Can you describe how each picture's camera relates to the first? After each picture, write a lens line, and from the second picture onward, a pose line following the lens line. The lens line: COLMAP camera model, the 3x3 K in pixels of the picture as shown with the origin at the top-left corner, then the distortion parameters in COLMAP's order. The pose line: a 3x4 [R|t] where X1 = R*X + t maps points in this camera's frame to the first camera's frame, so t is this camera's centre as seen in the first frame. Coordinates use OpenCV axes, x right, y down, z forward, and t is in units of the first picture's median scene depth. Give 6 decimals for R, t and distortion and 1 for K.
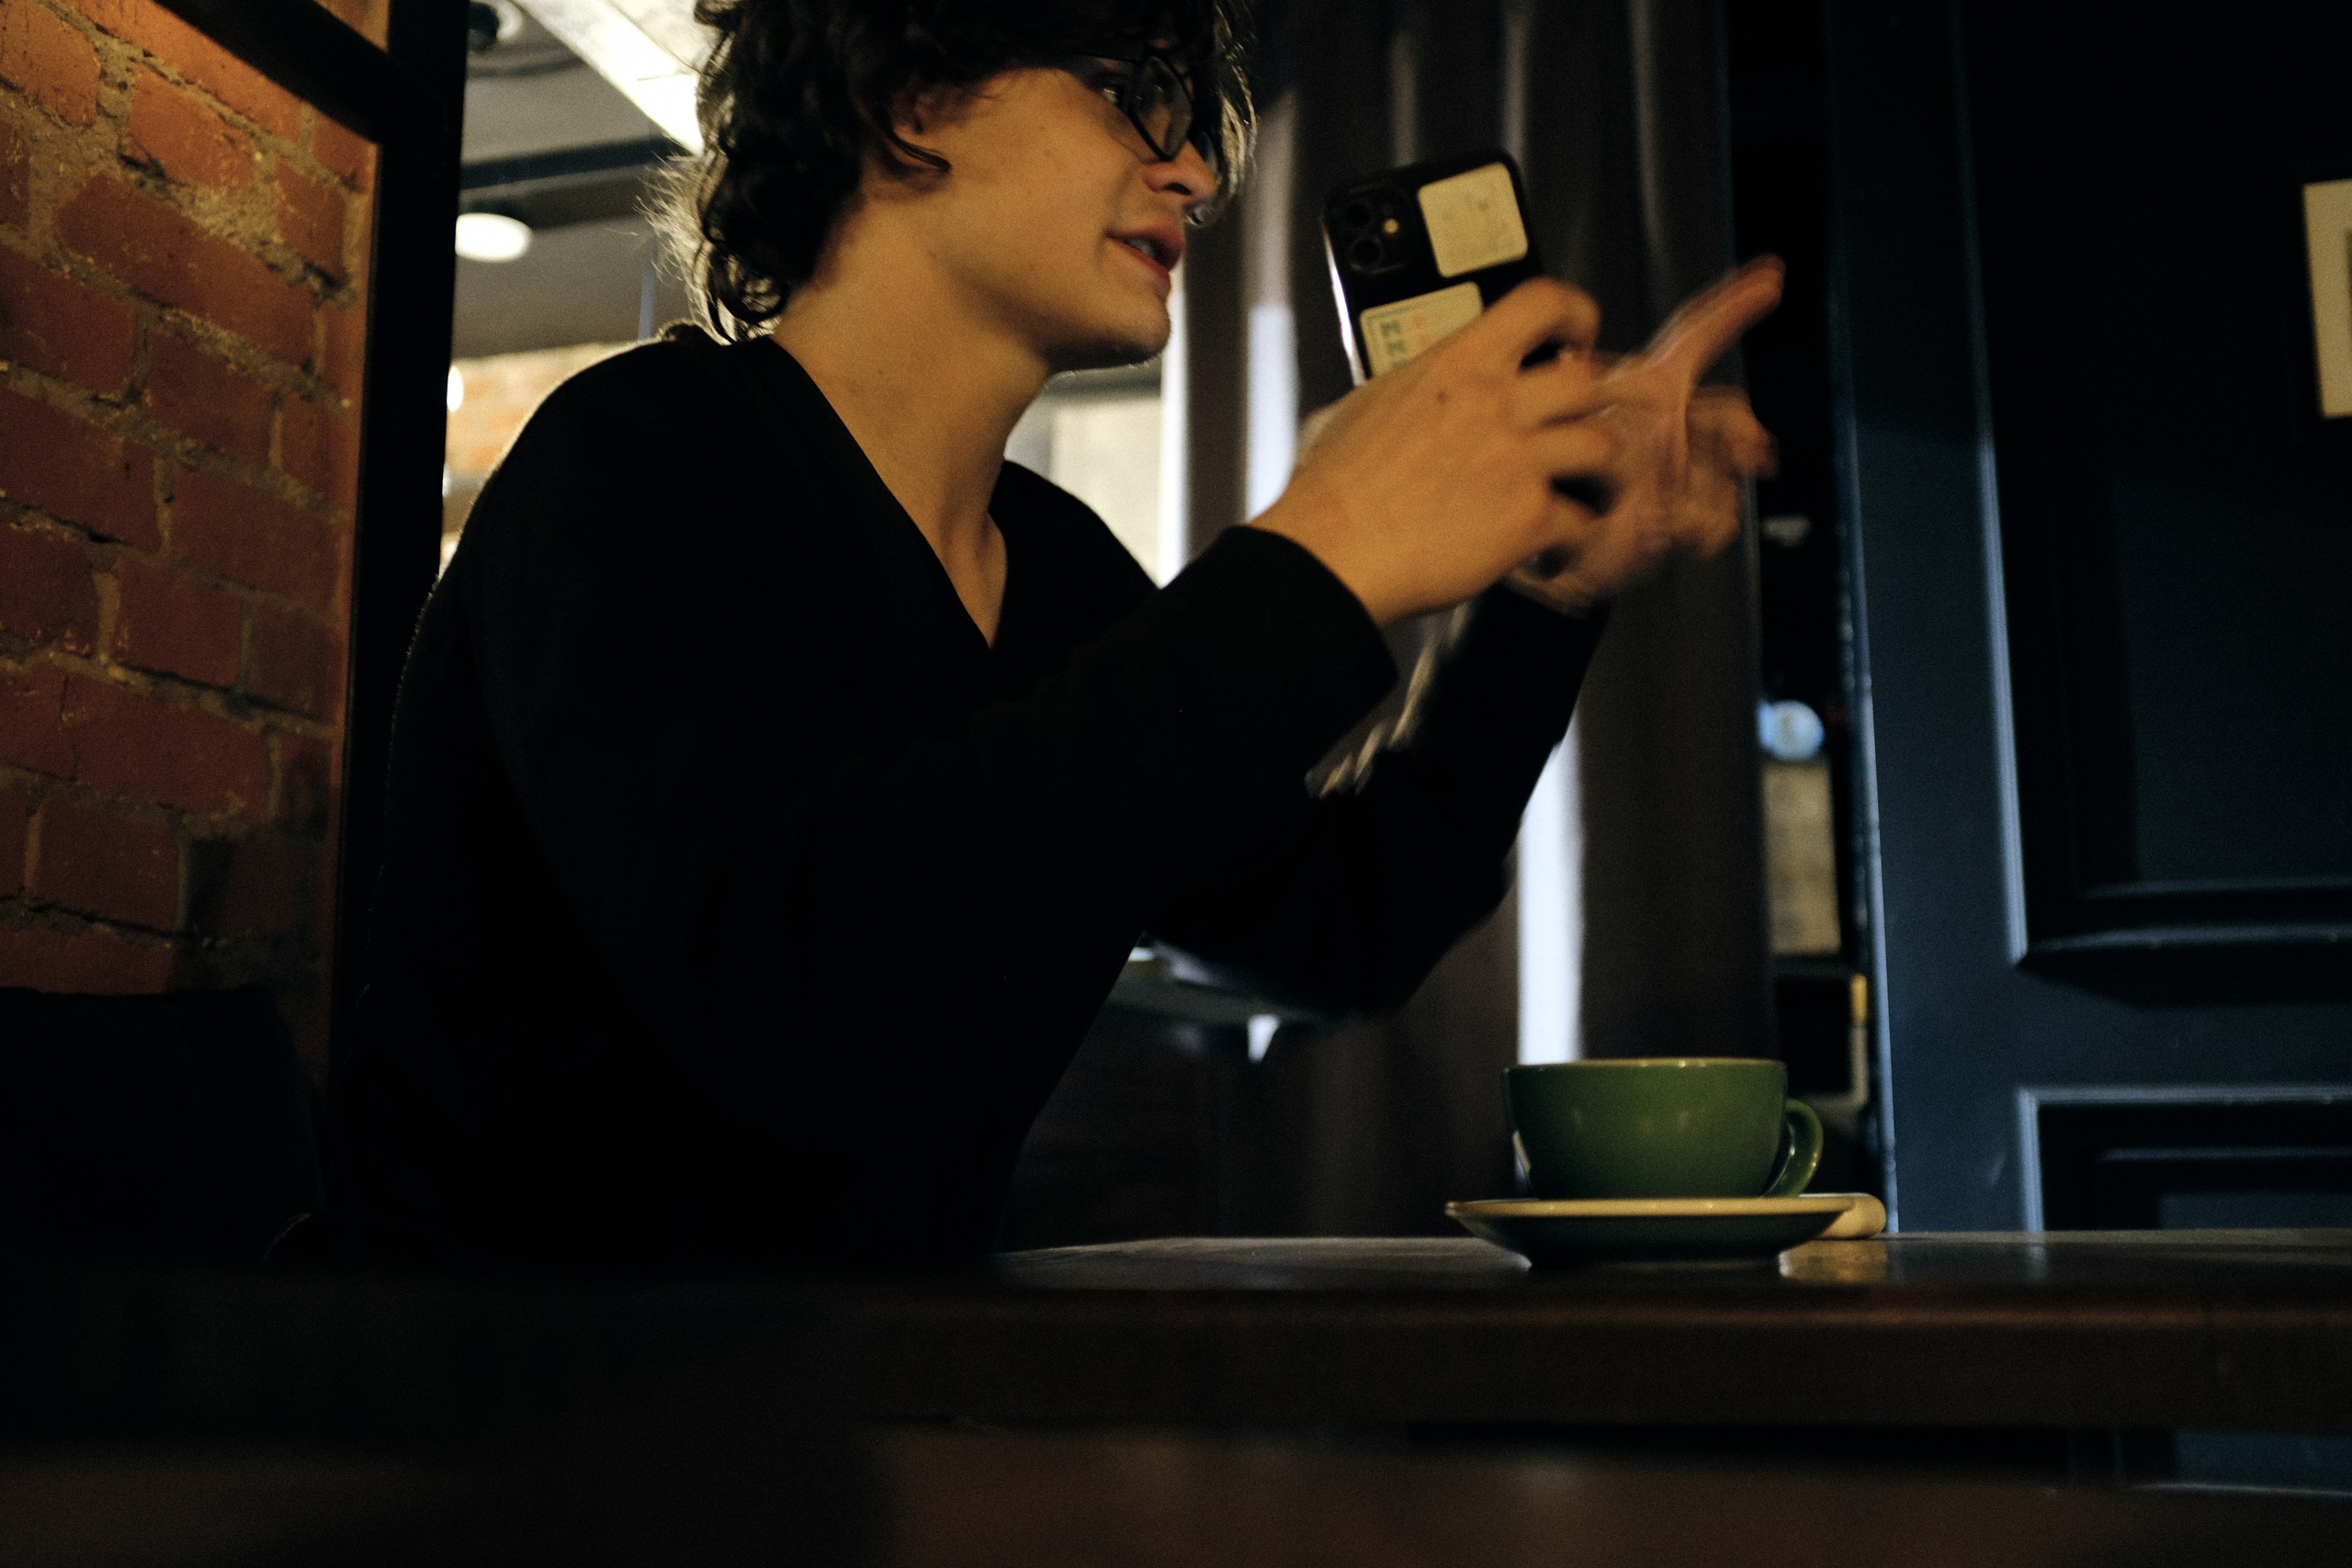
lens RADIAL K [[2448.2, 0, 1195.2], [0, 2448.2, 783.1], [0, 0, 1]] dist [-0.166122, 0.416801]
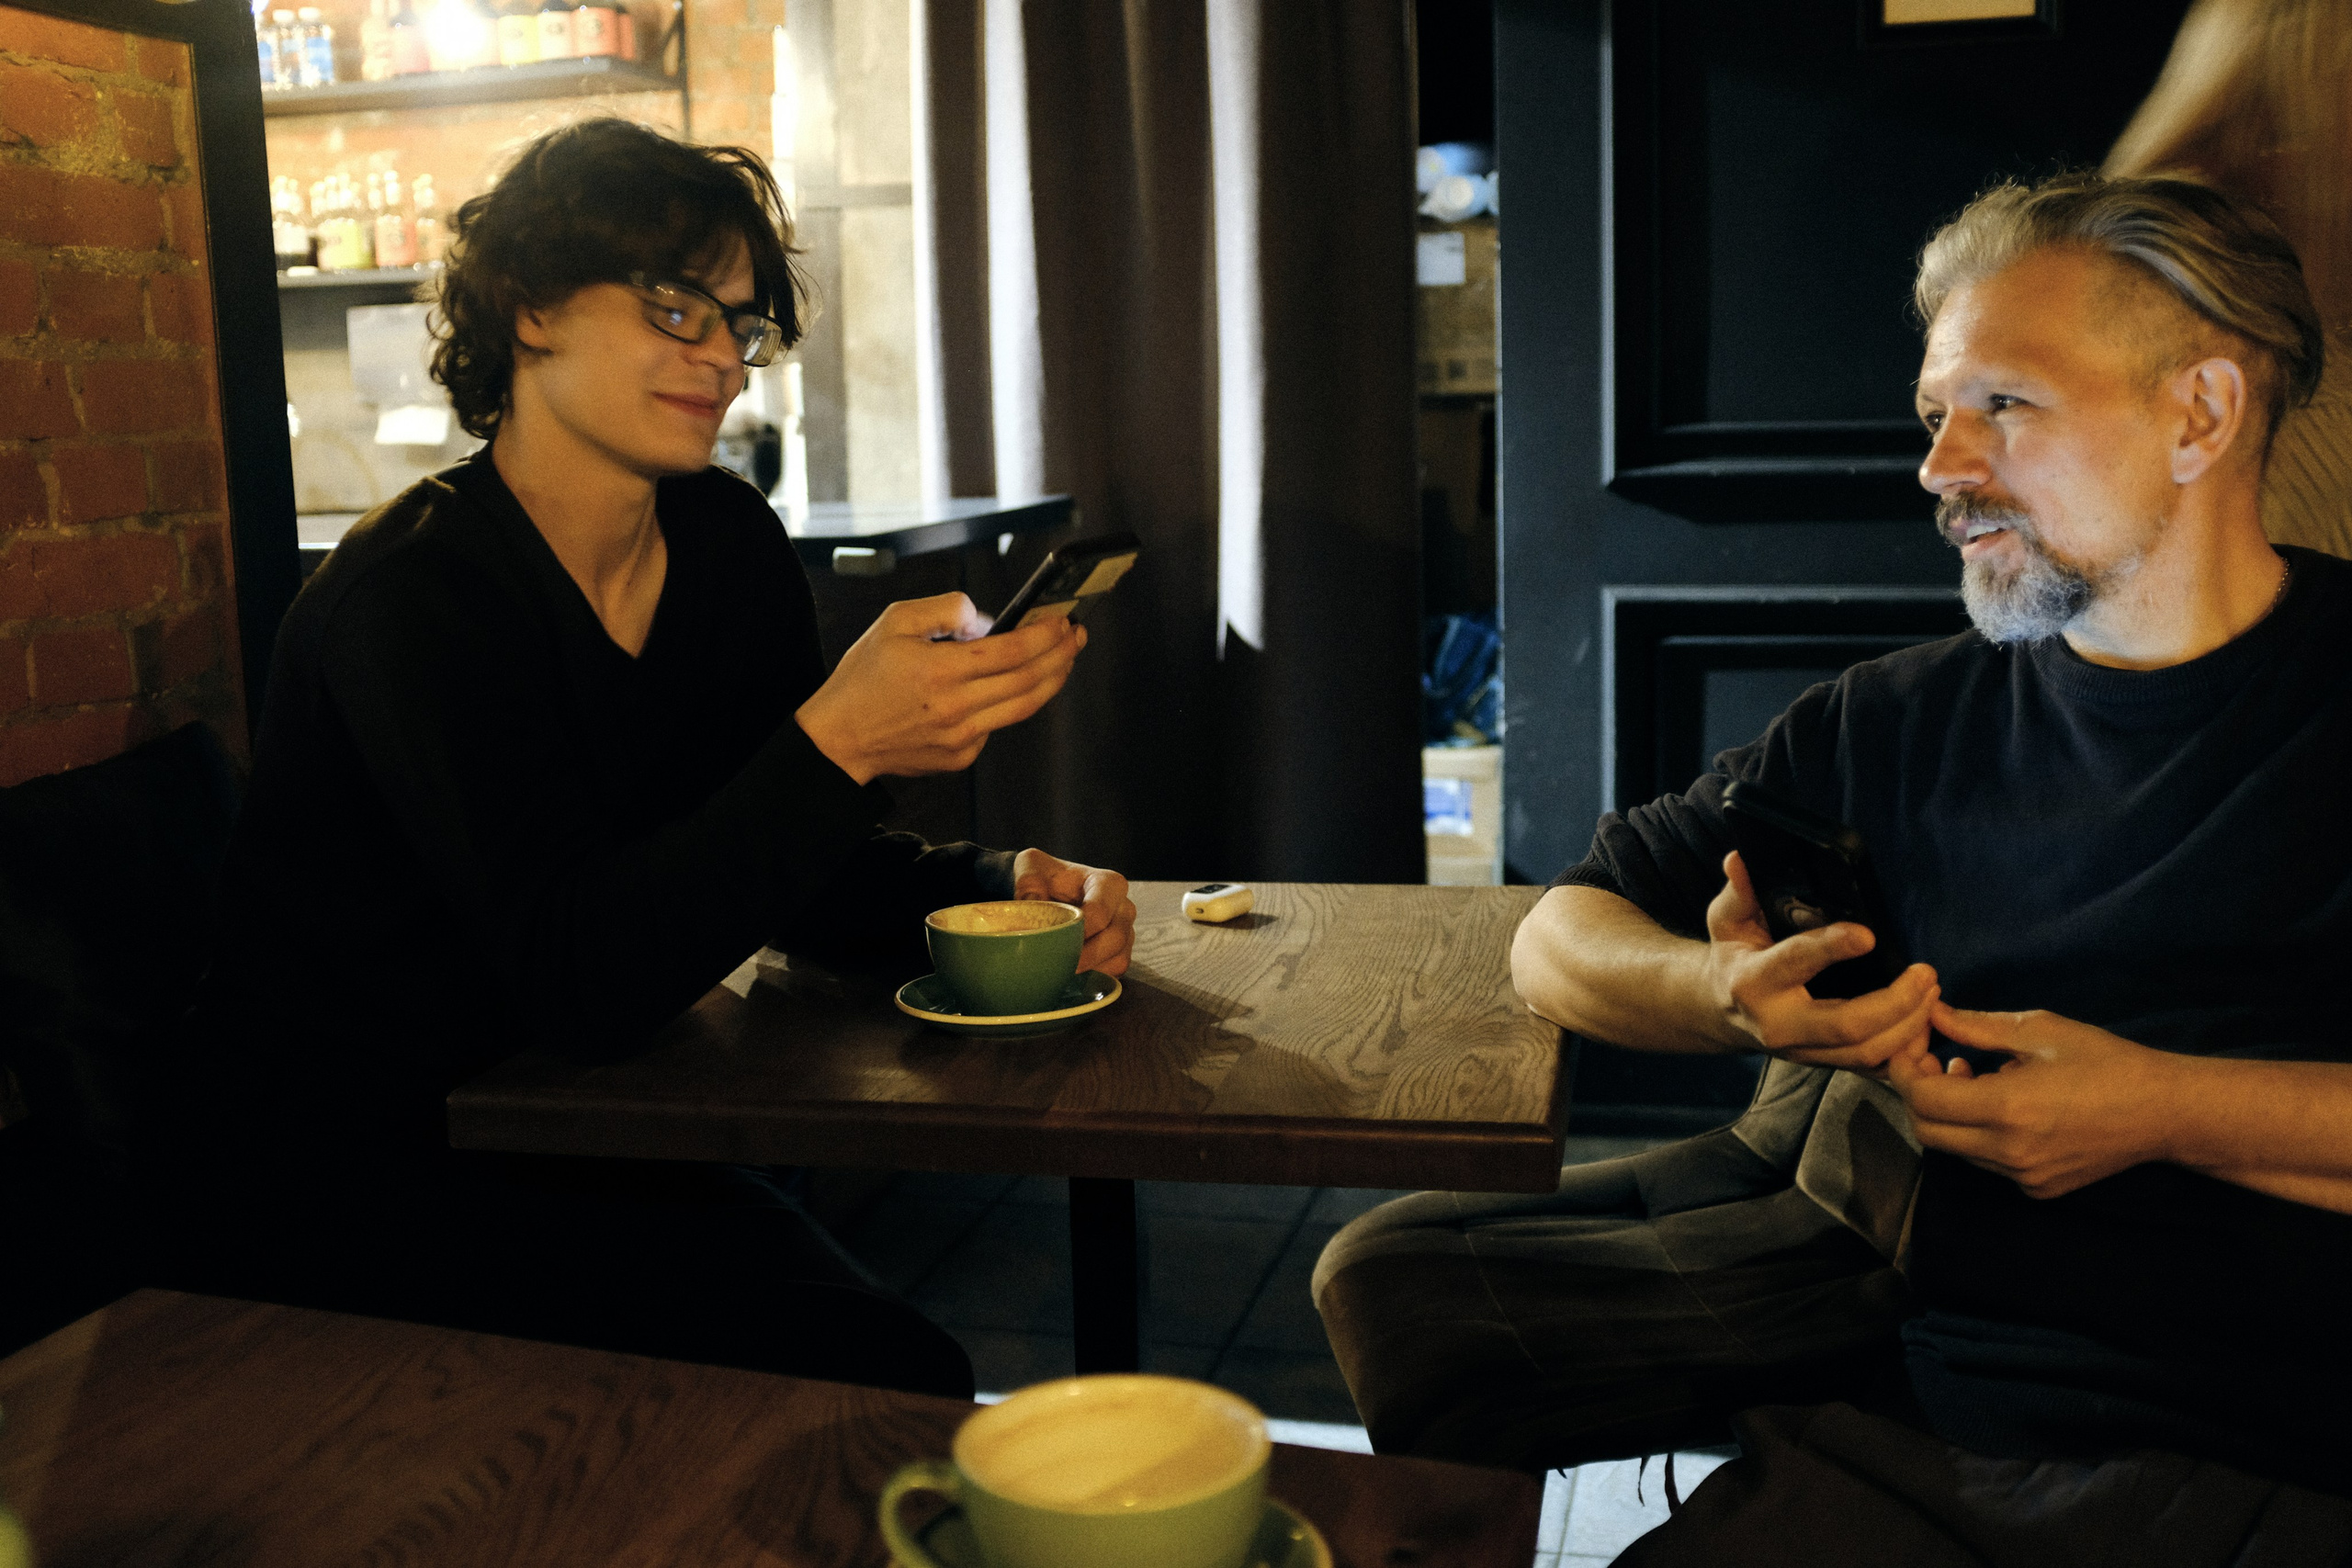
lens RADIAL K [[2448.2, 0, 1195.2], [0, 2448.2, 783.1], [0, 0, 1]] dist [-0.166122, 0.416801]
pose [[0.999264, -0.021333, 0.031870, 0.157642], [0.010125, 0.948273, 0.317295, -0.318238], [-0.036990, -0.316739, 0.947791, -0.388080]]
